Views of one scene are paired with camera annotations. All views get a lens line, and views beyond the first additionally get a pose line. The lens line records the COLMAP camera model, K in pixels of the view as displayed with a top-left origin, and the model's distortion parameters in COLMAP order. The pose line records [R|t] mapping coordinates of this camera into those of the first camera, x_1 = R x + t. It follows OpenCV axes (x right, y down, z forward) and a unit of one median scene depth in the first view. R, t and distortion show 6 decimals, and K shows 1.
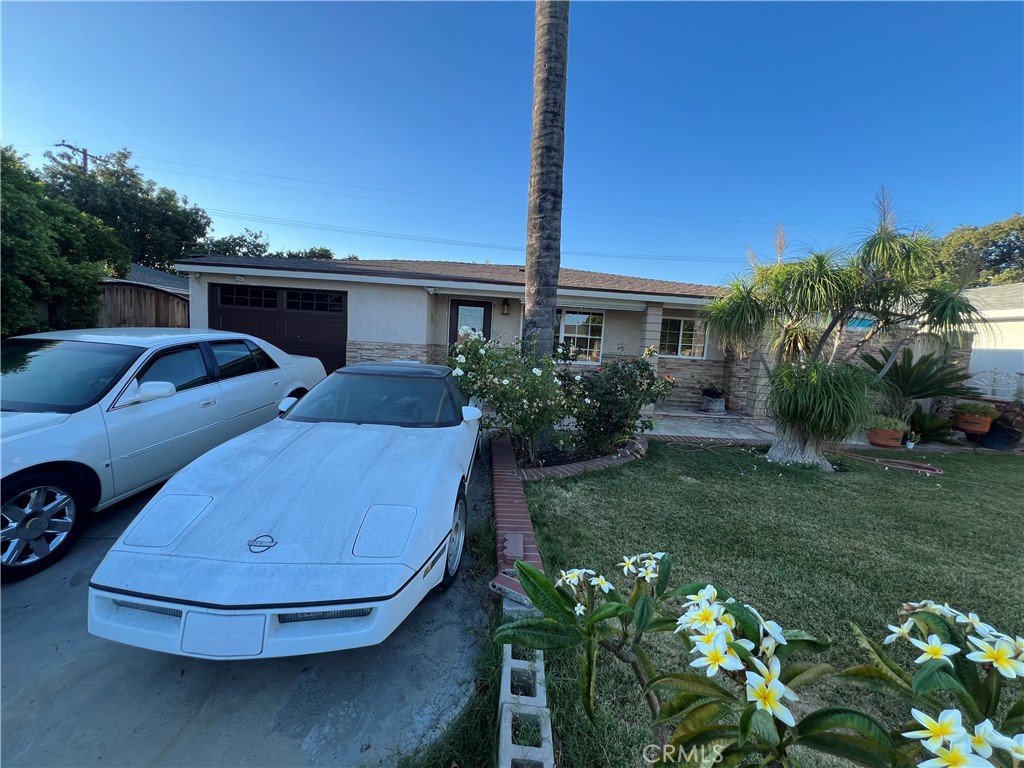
lens RADIAL K [[411.5, 0, 507.4], [0, 411.5, 385.0], [0, 0, 1]] dist [-0.004441, 0.002851]
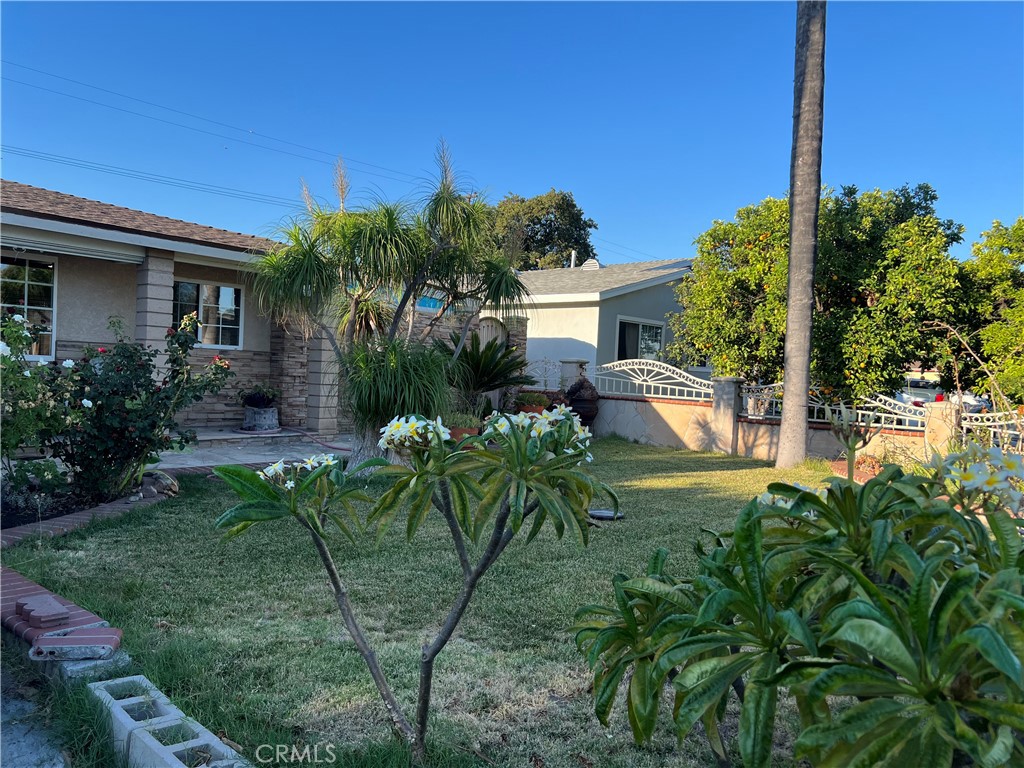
lens RADIAL K [[780.9, 0, 515.1], [0, 780.9, 385.6], [0, 0, 1]] dist [0.027529, -0.025000]
pose [[0.680543, -0.034510, 0.731895, -0.179198], [0.065806, 0.997732, -0.014144, 0.059820], [-0.729747, 0.057789, 0.681271, -0.178252]]
